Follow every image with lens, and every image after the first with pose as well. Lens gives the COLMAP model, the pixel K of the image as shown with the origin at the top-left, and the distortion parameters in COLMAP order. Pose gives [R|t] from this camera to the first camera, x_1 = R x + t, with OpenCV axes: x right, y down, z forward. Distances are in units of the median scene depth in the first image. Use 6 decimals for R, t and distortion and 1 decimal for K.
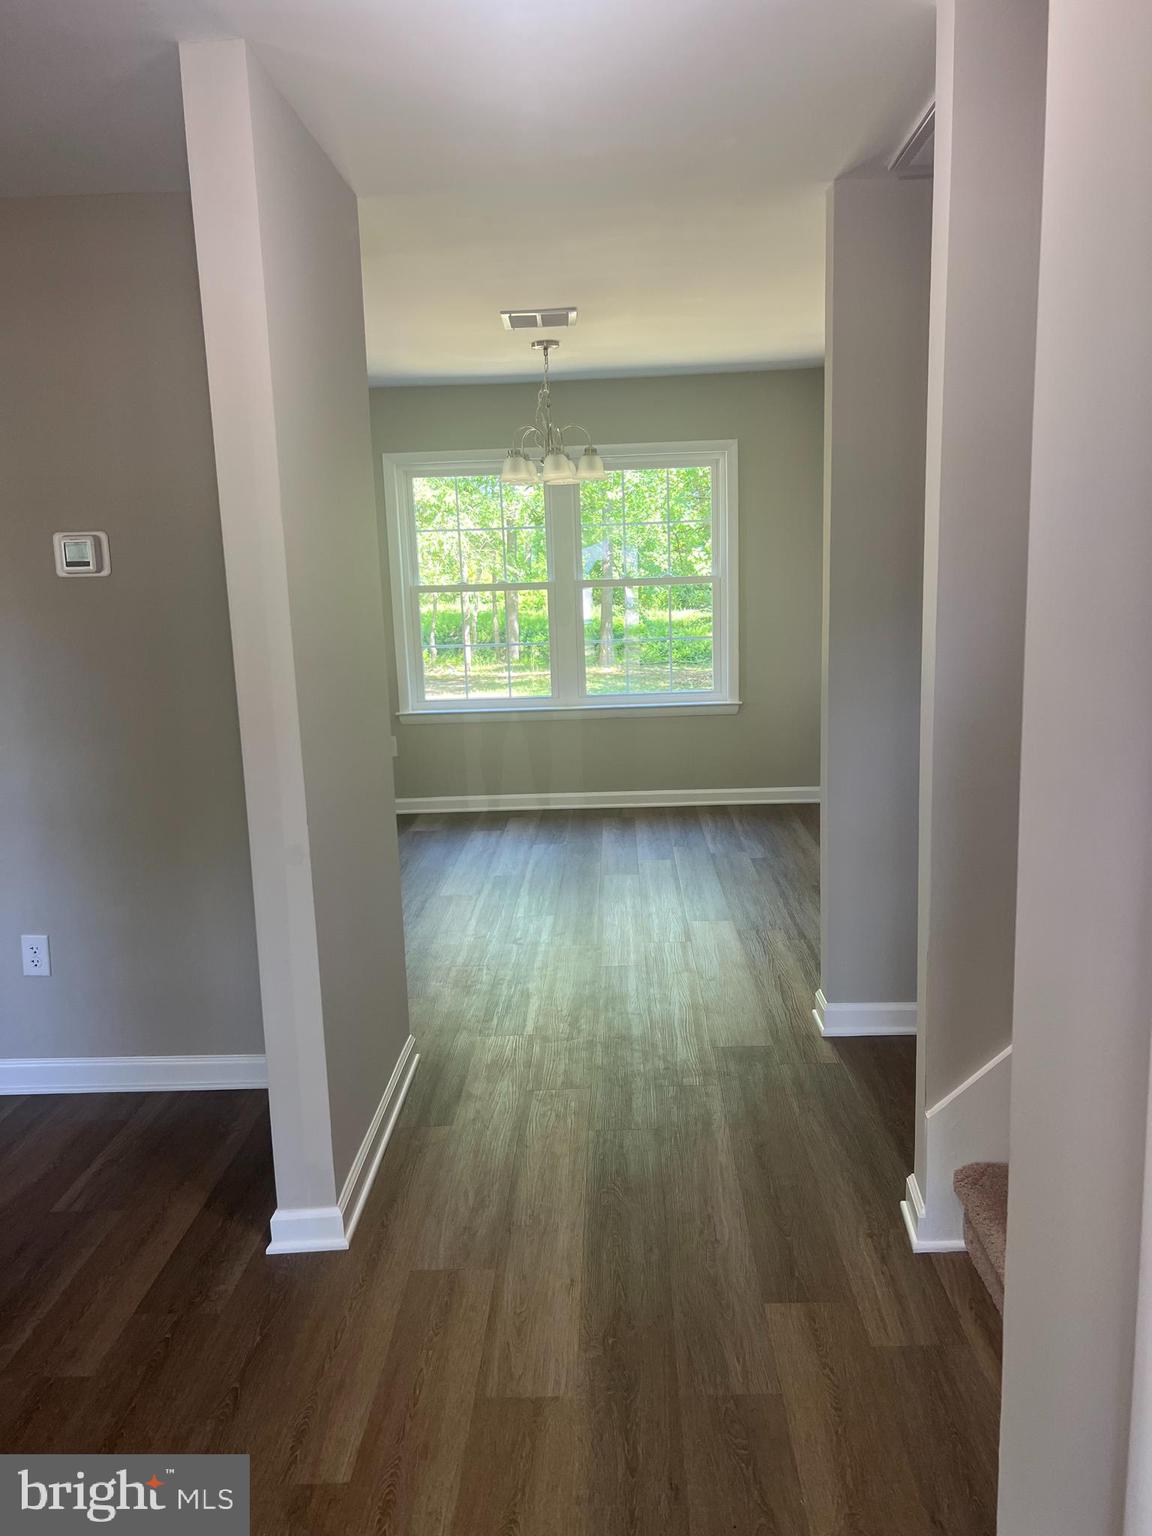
lens RADIAL K [[1153.0, 0, 576.0], [0, 1153.0, 768.0], [0, 0, 1]] dist [0.056606, -0.056475]
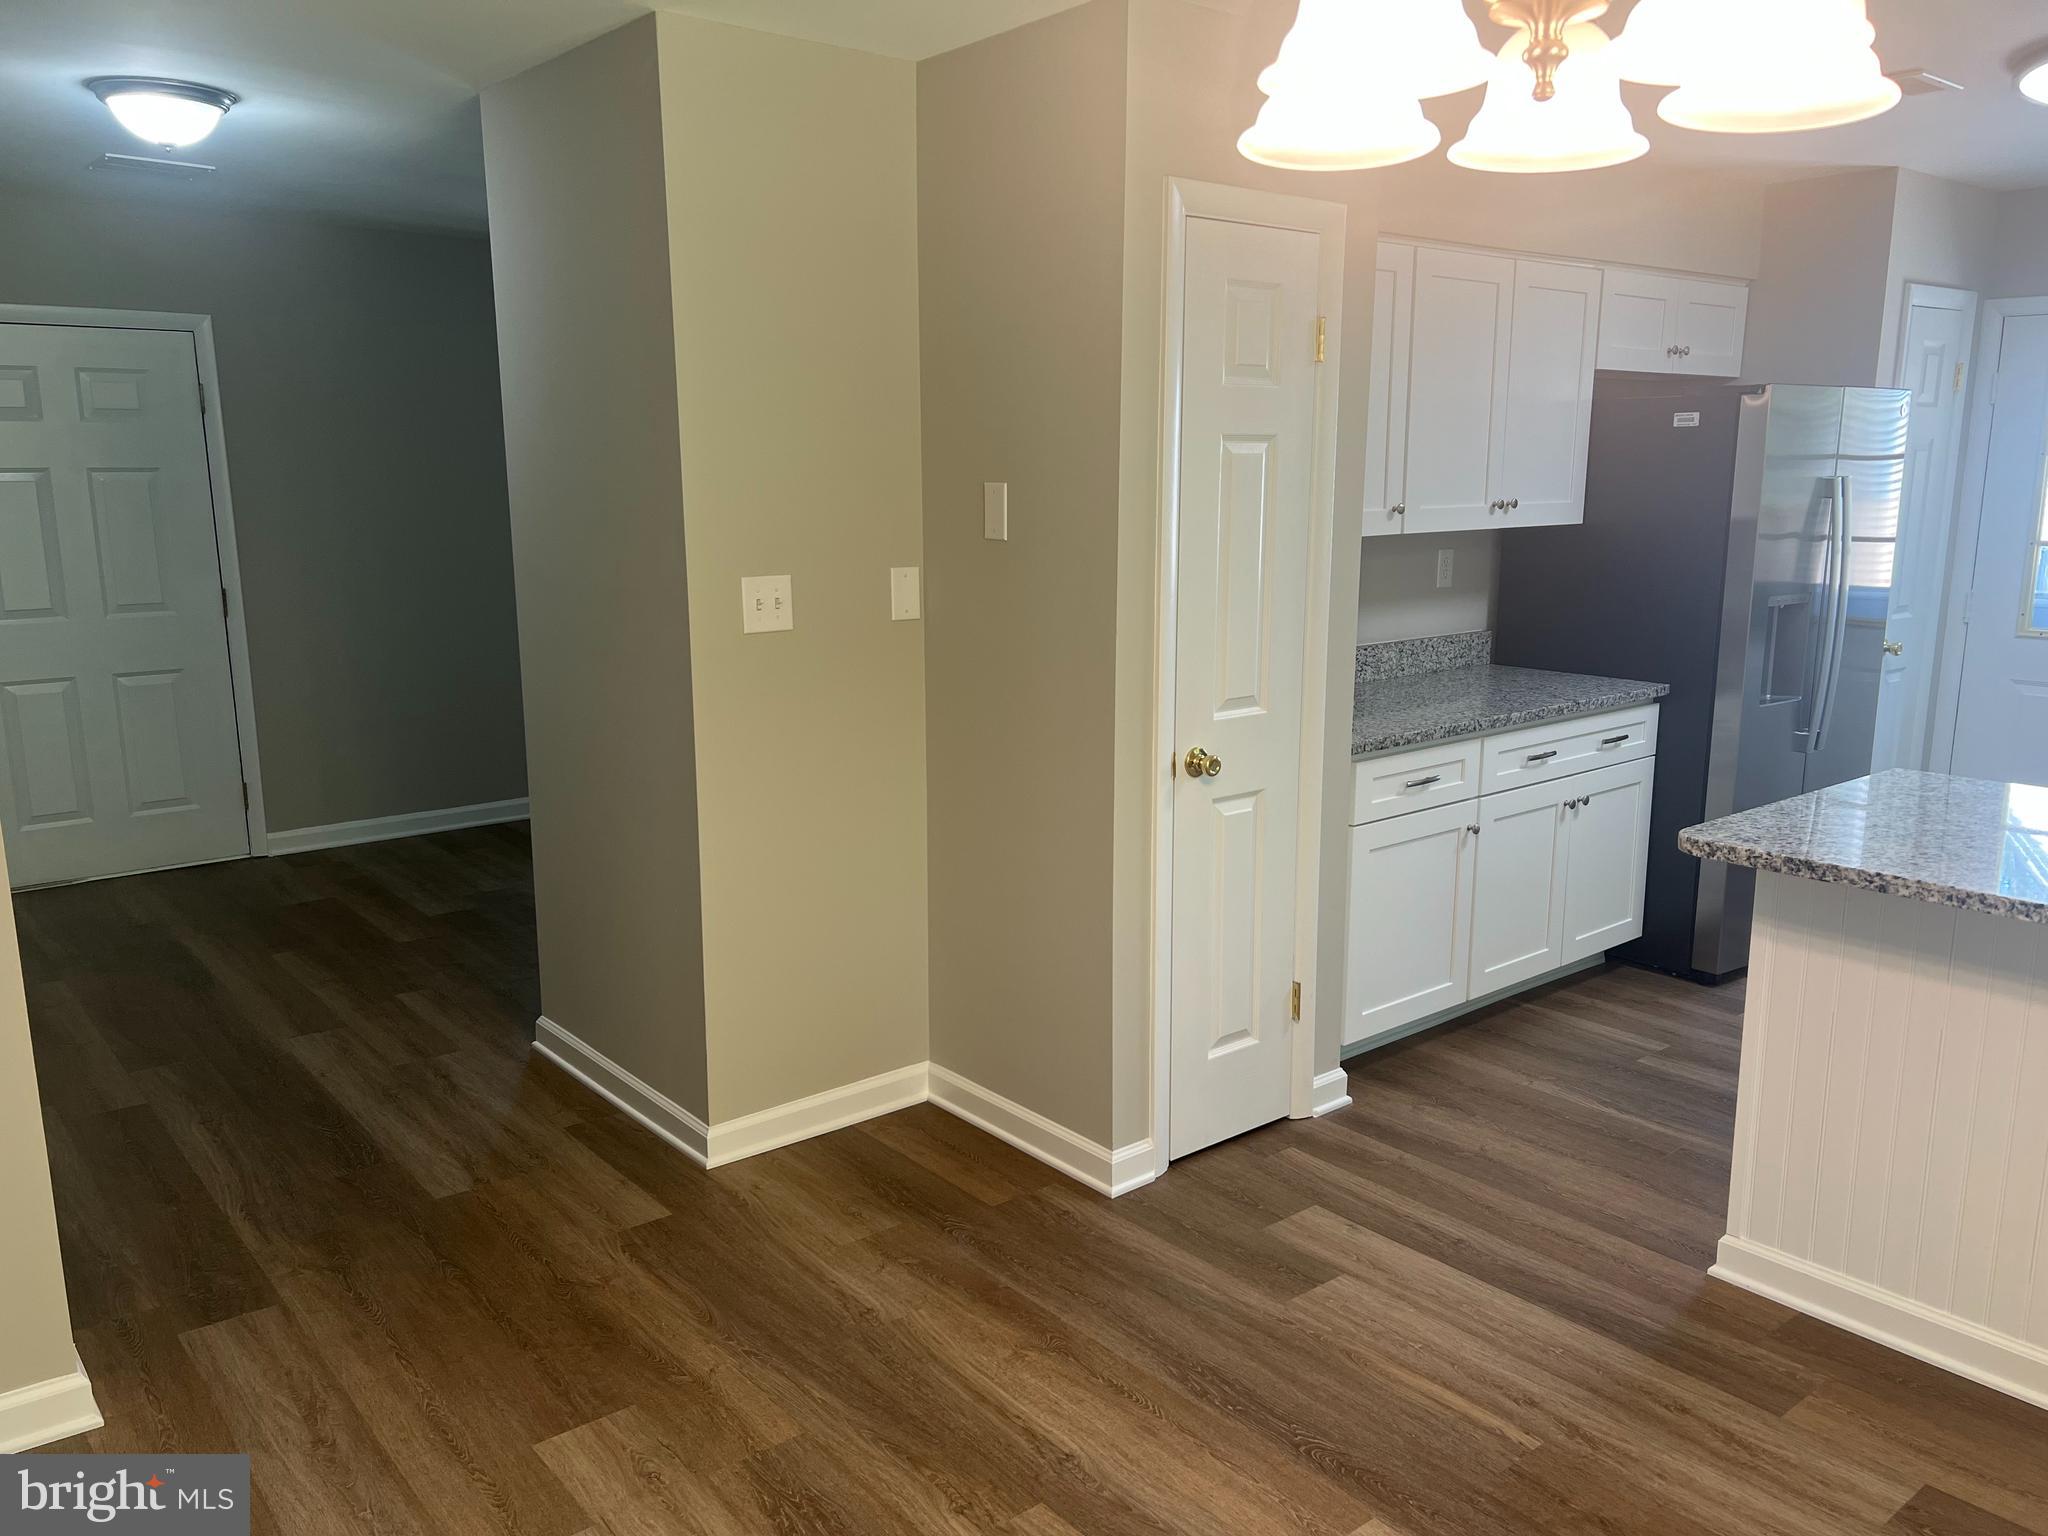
lens RADIAL K [[1569.3, 0, 1024.0], [0, 1569.3, 768.0], [0, 0, 1]] dist [0.064836, -0.062078]
pose [[-0.745770, 0.163677, -0.645785, 0.514364], [-0.091118, 0.935180, 0.342251, -0.555254], [0.659943, 0.314083, -0.682515, 2.710248]]
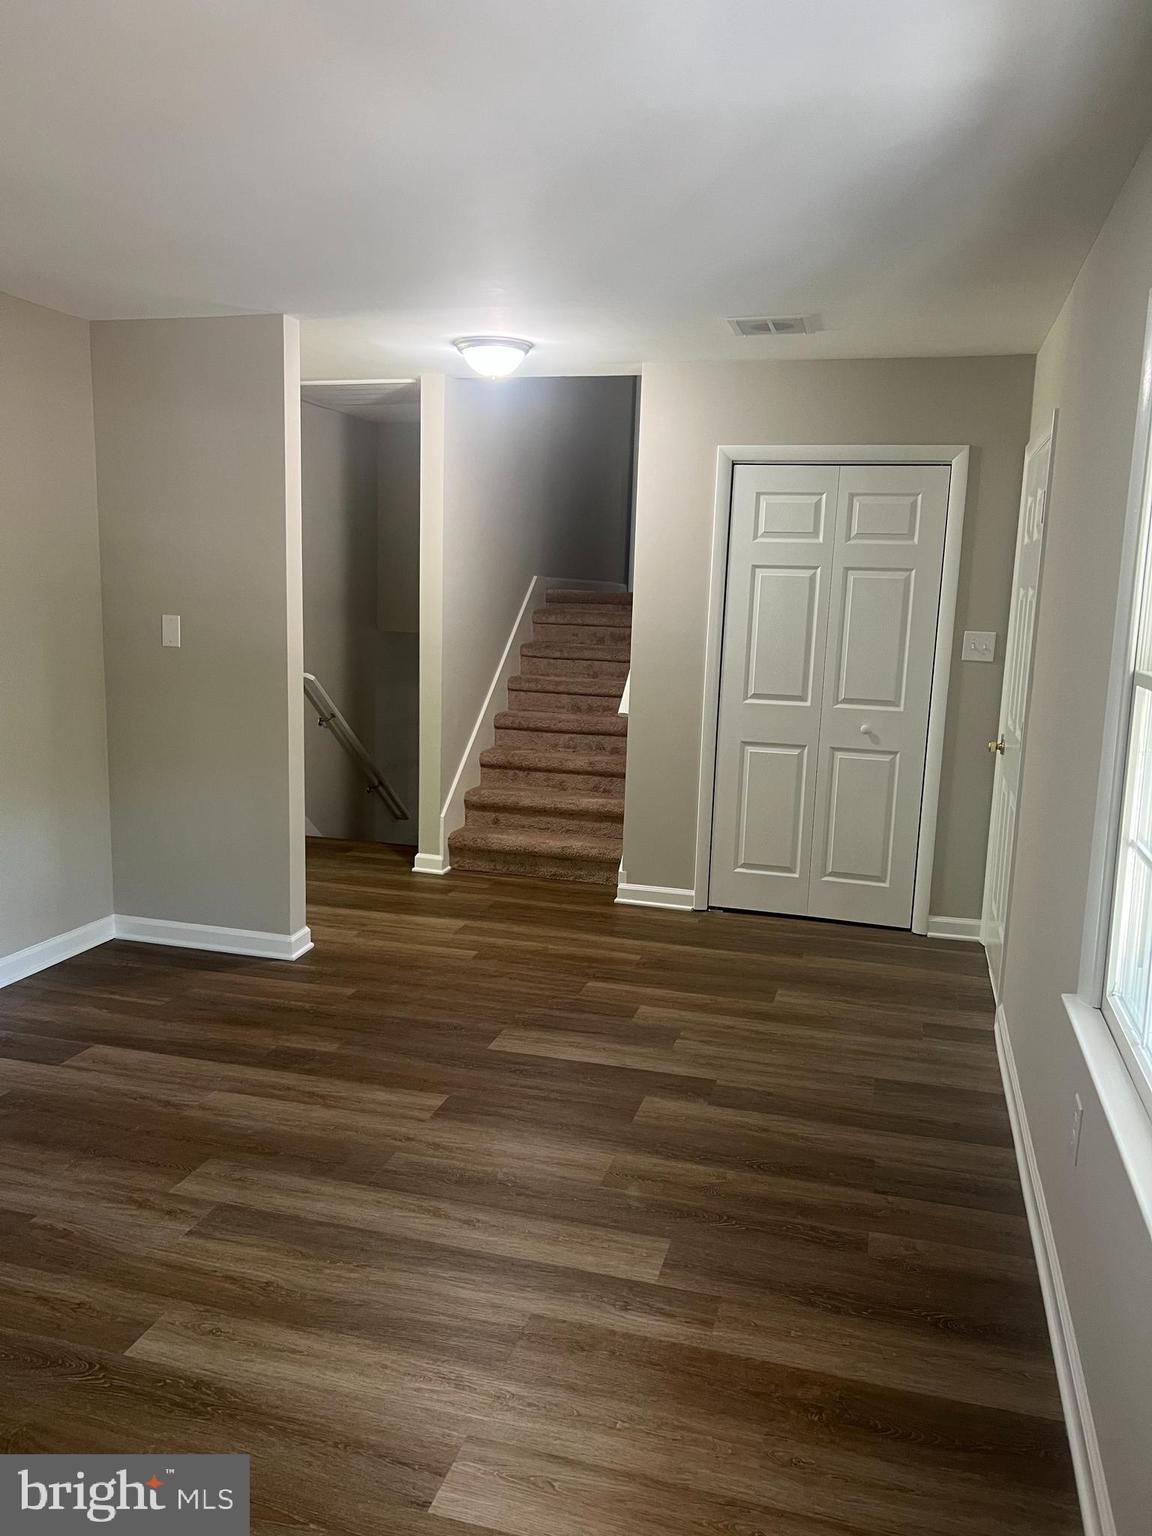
lens RADIAL K [[1153.0, 0, 576.0], [0, 1153.0, 768.0], [0, 0, 1]] dist [0.056606, -0.056475]
pose [[0.238669, -0.112787, 0.964529, -2.077377], [0.135660, 0.987365, 0.081889, 0.042371], [-0.961579, 0.111304, 0.250954, 0.113682]]
